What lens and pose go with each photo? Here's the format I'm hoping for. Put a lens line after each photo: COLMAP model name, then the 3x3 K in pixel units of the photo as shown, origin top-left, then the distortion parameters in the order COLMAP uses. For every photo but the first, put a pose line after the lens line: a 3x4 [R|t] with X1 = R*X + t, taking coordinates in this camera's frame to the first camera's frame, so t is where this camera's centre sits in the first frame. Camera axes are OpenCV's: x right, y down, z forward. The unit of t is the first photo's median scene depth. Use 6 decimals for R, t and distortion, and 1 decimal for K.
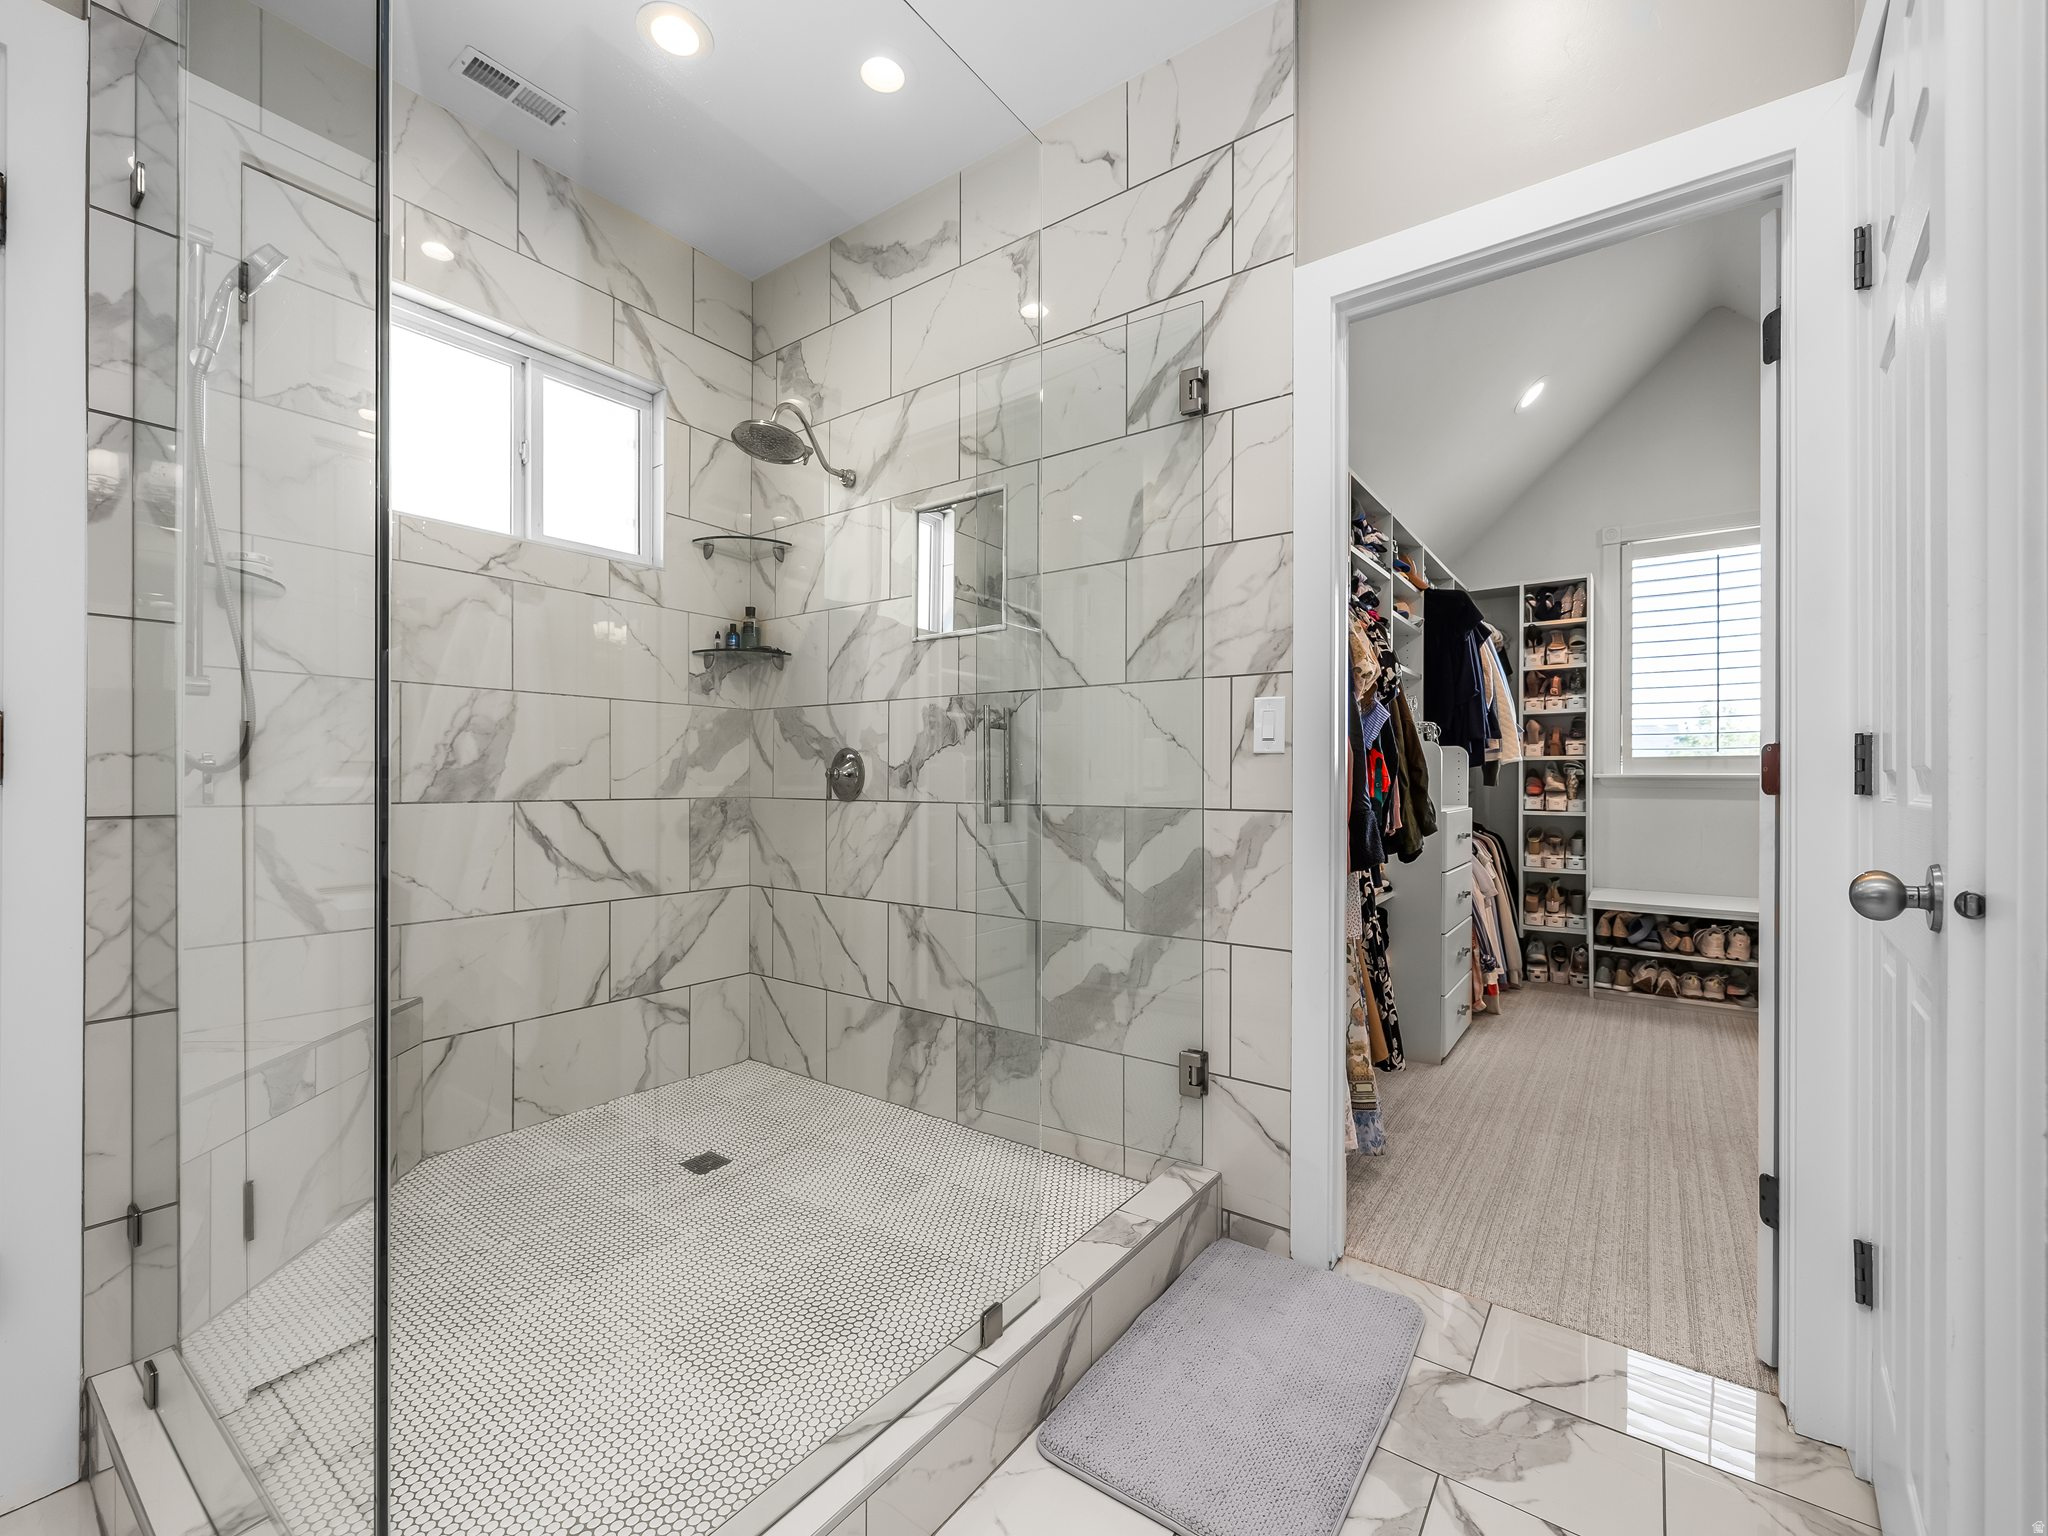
lens RADIAL K [[862.9, 0, 1014.1], [0, 862.9, 776.8], [0, 0, 1]] dist [-0.000350, -0.000380]
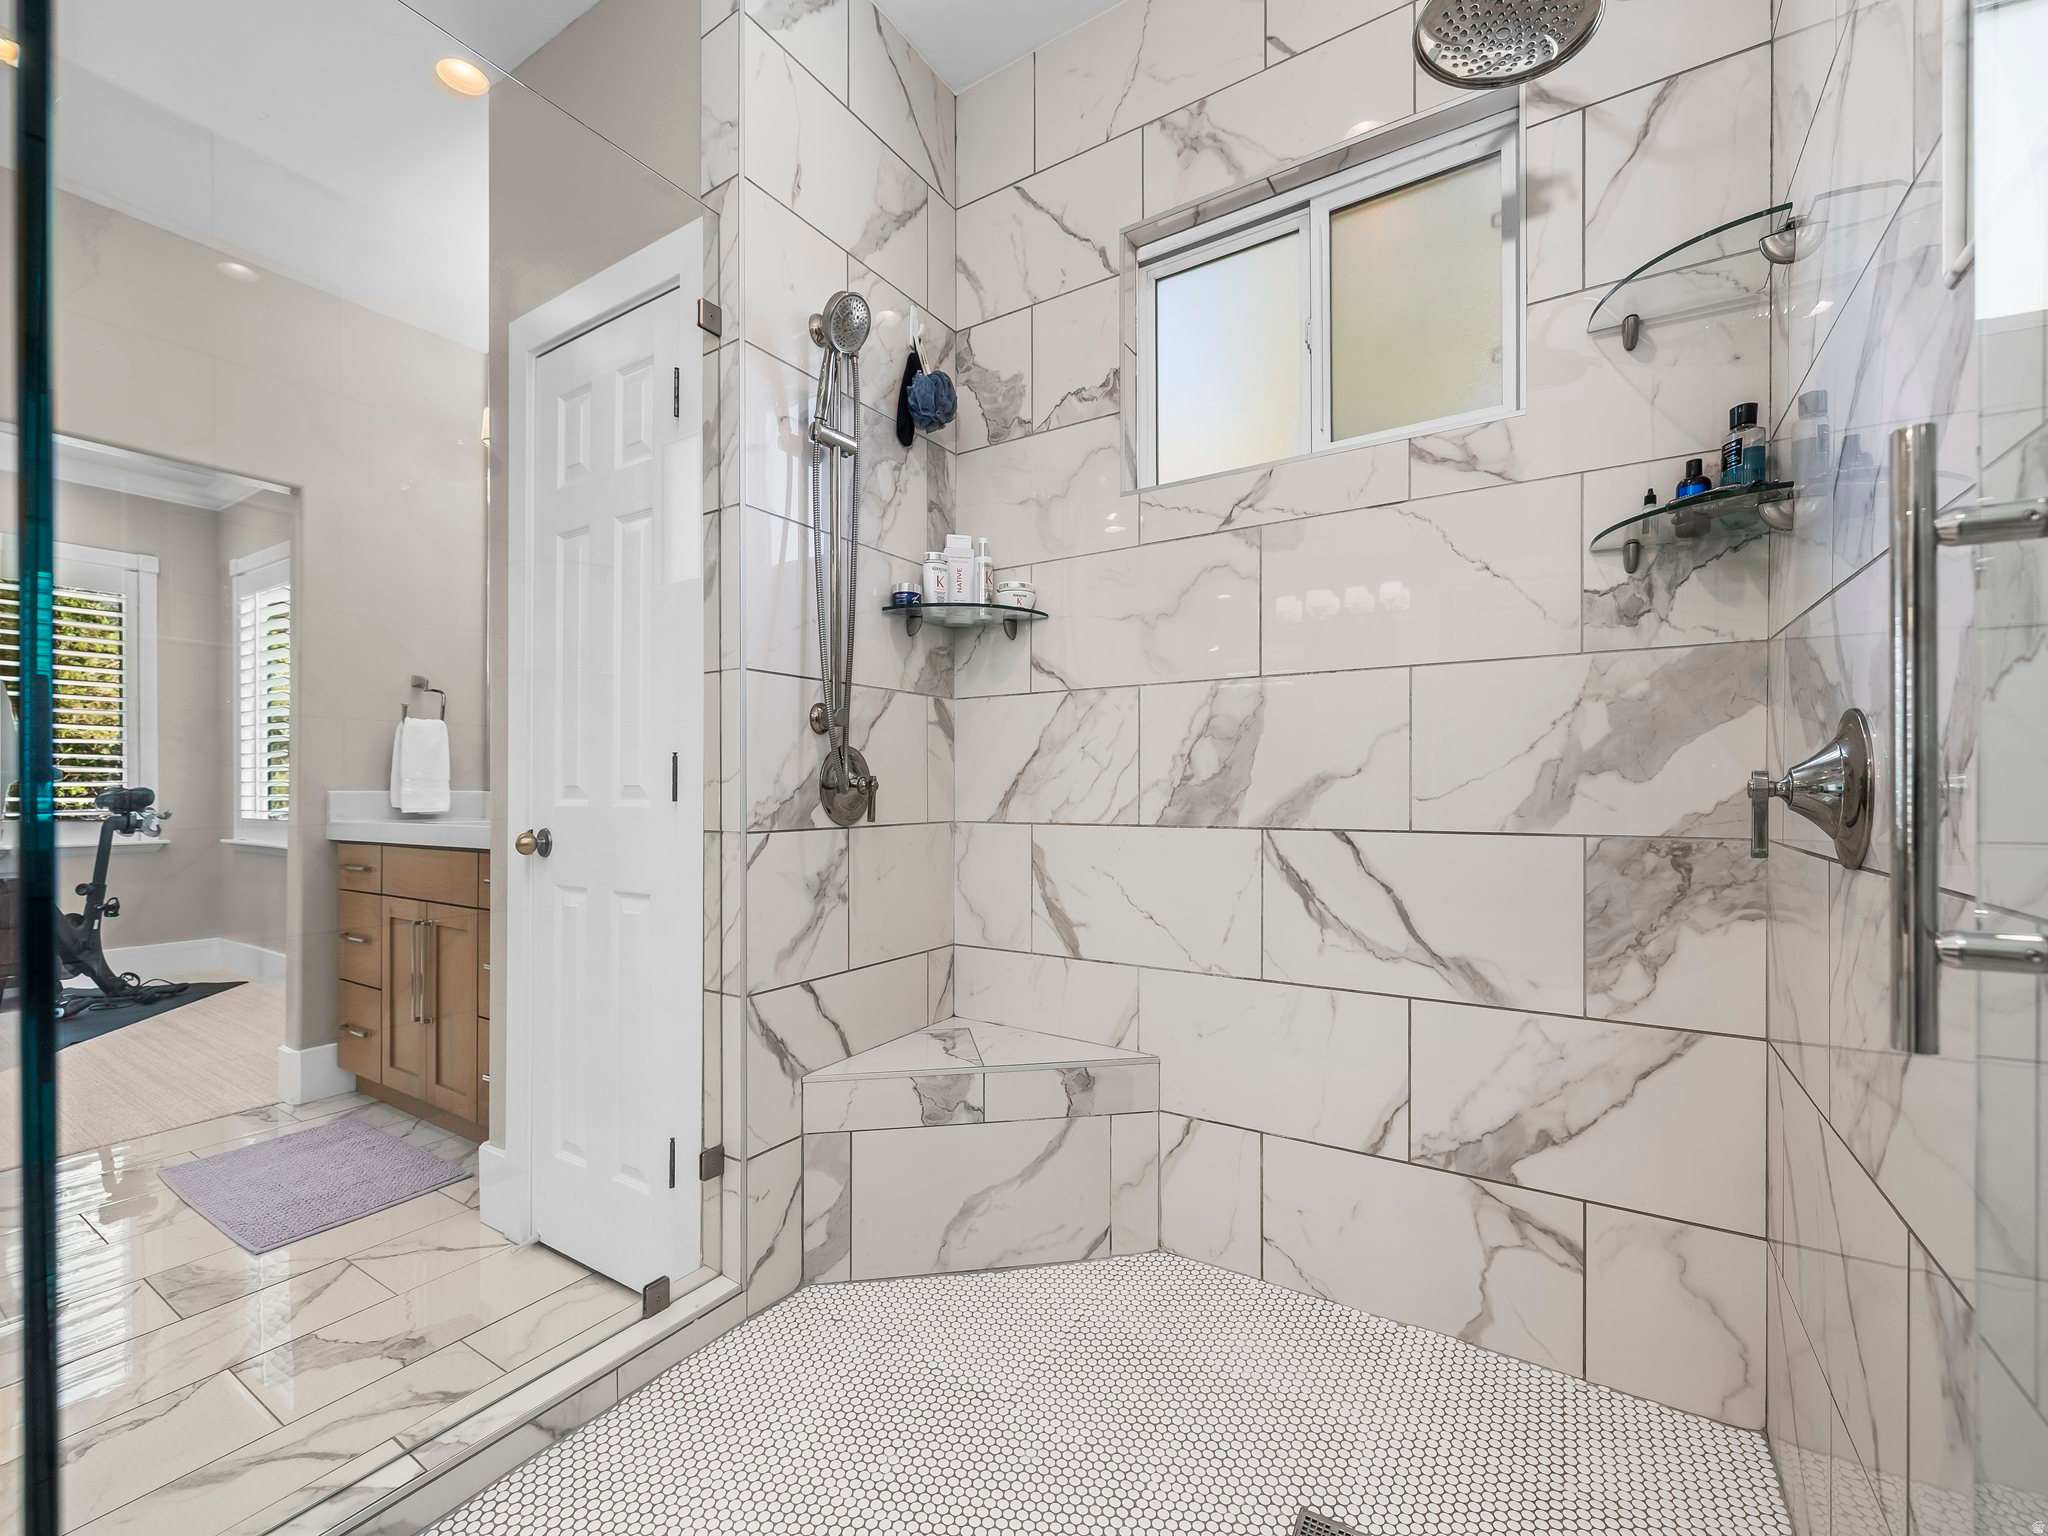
lens RADIAL K [[875.2, 0, 1016.0], [0, 875.2, 789.6], [0, 0, 1]] dist [-0.000832, -0.000110]
pose [[0.061091, 0.001296, -0.998131, 0.129417], [0.008992, 0.999958, 0.001848, -0.006798], [0.998092, -0.009088, 0.061077, 0.670392]]
